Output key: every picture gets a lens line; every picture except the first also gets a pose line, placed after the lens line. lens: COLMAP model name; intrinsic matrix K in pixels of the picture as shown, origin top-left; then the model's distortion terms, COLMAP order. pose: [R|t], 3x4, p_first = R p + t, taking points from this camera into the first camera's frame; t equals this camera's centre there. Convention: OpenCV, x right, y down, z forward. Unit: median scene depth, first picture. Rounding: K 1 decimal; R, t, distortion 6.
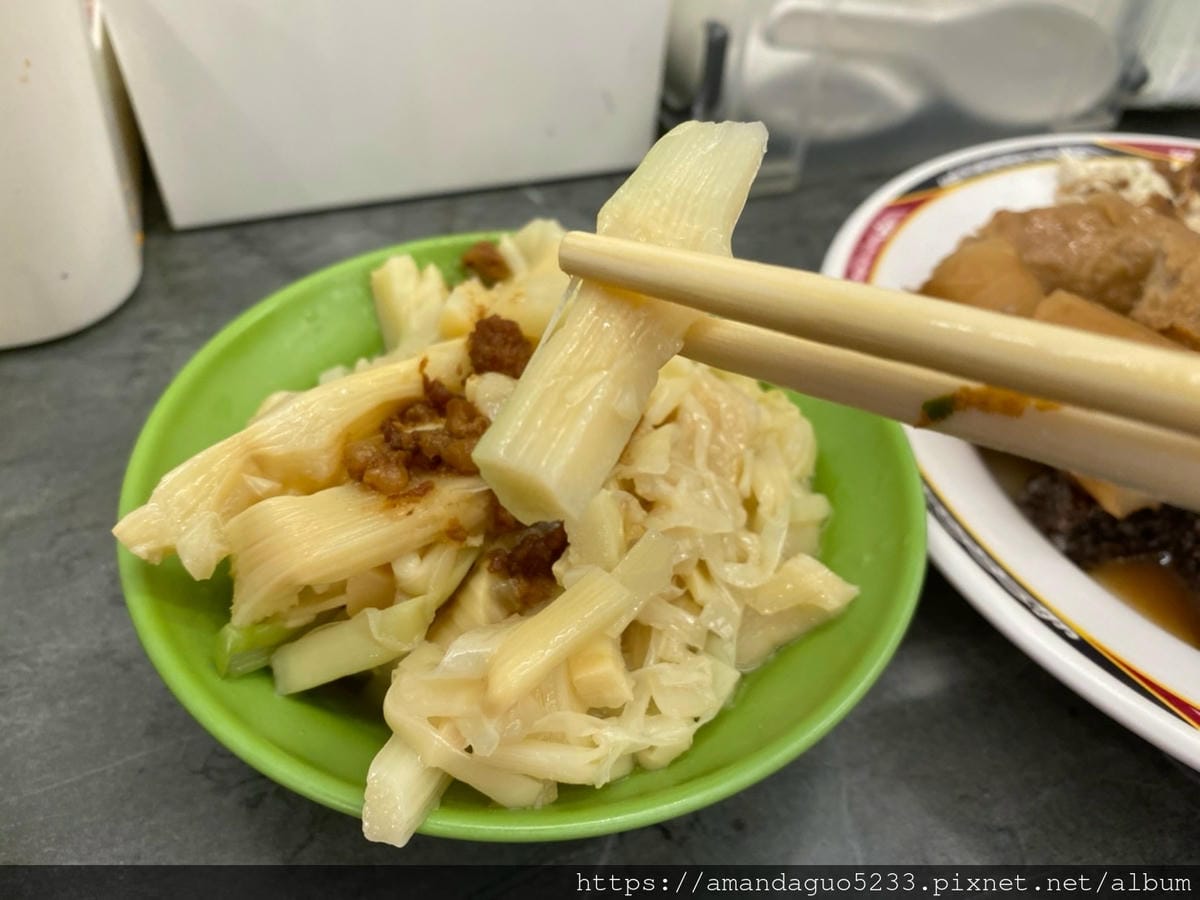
lens RADIAL K [[980.4, 0, 600.5], [0, 980.4, 419.7], [0, 0, 1]] dist [-0.025339, 0.002381]
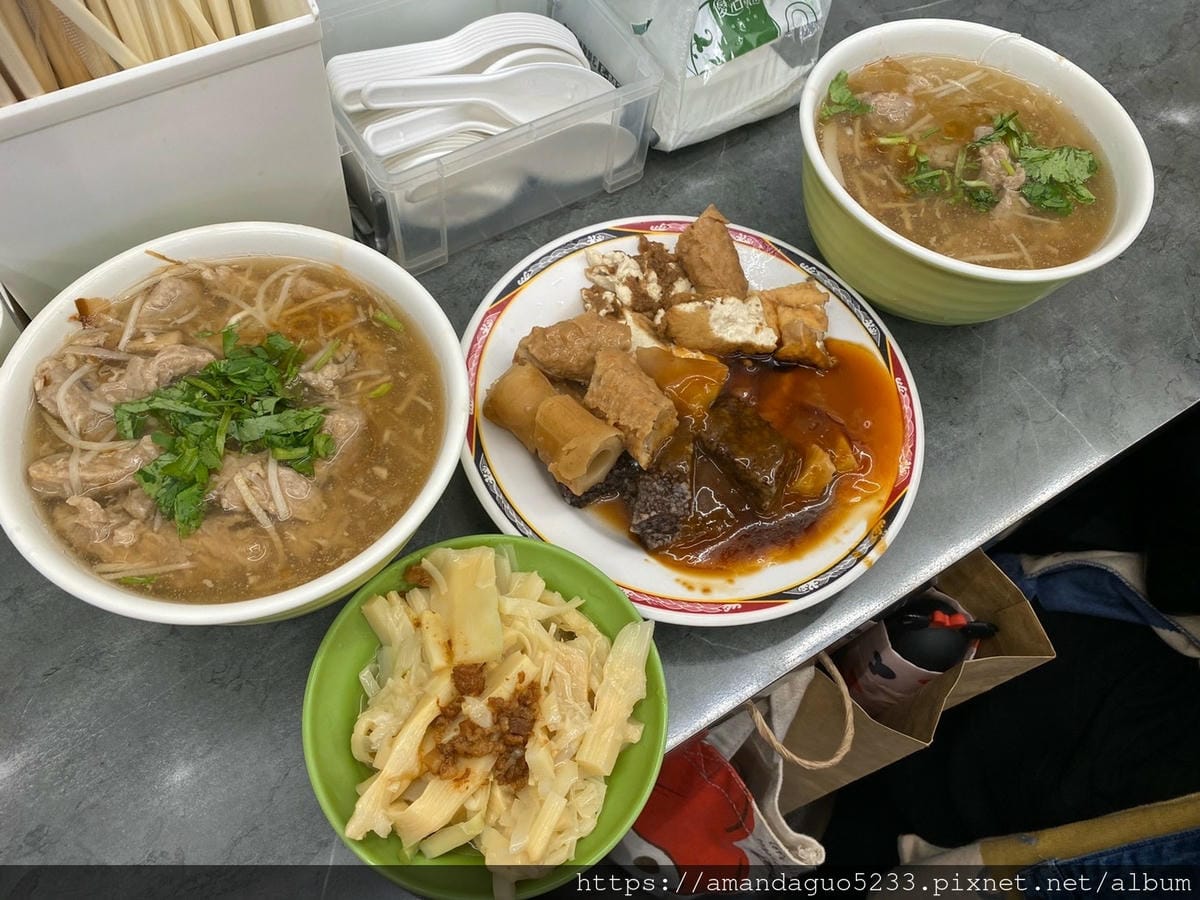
lens RADIAL K [[921.9, 0, 595.5], [0, 921.9, 452.3], [0, 0, 1]] dist [0.039471, -0.080985]
pose [[0.969770, -0.195100, 0.146568, 0.205194], [0.138871, 0.935135, 0.325940, -0.567469], [-0.200652, -0.295733, 0.933960, -0.839576]]
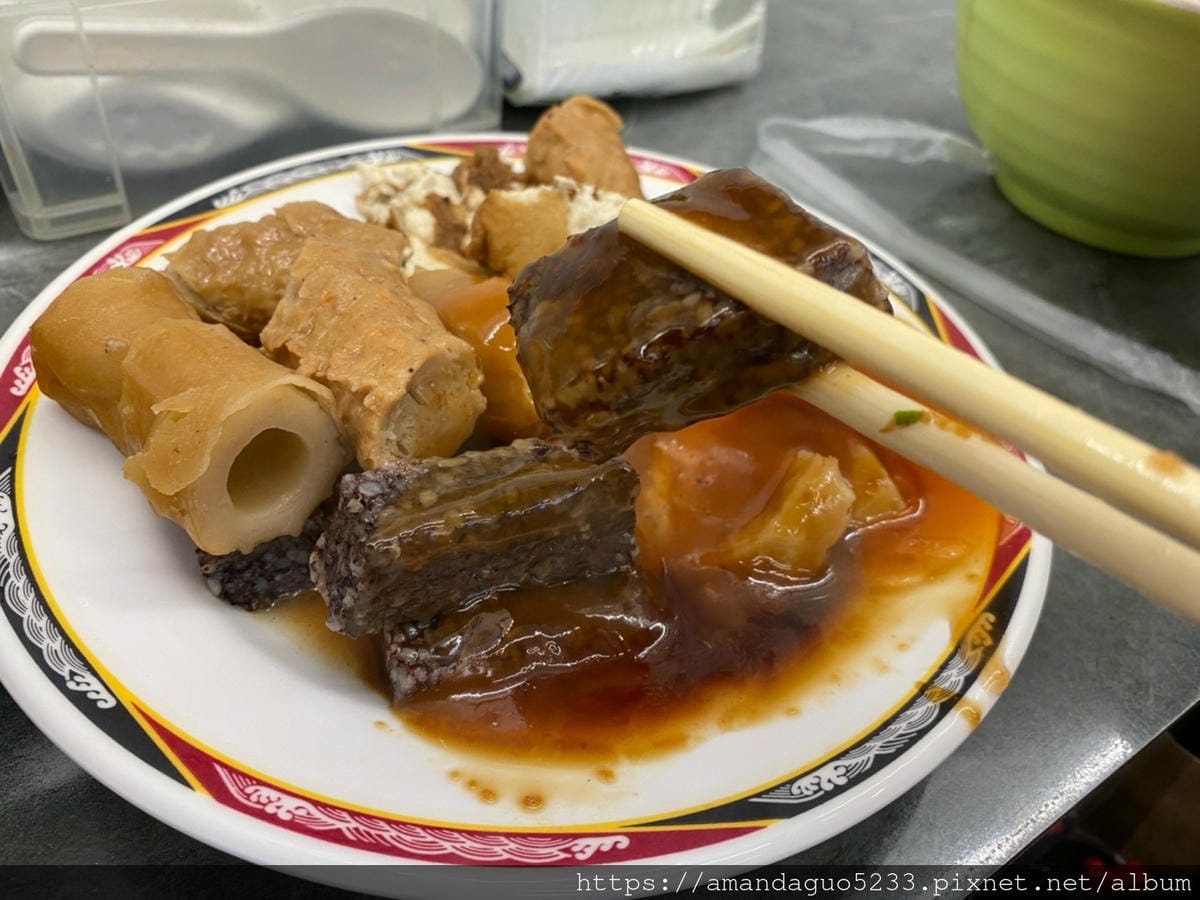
lens RADIAL K [[970.3, 0, 603.4], [0, 970.3, 422.5], [0, 0, 1]] dist [-0.013388, -0.009052]
pose [[0.962435, -0.148195, 0.227501, 0.543218], [0.150701, 0.988559, 0.006416, 0.019337], [-0.225849, 0.028110, 0.973757, 0.011493]]
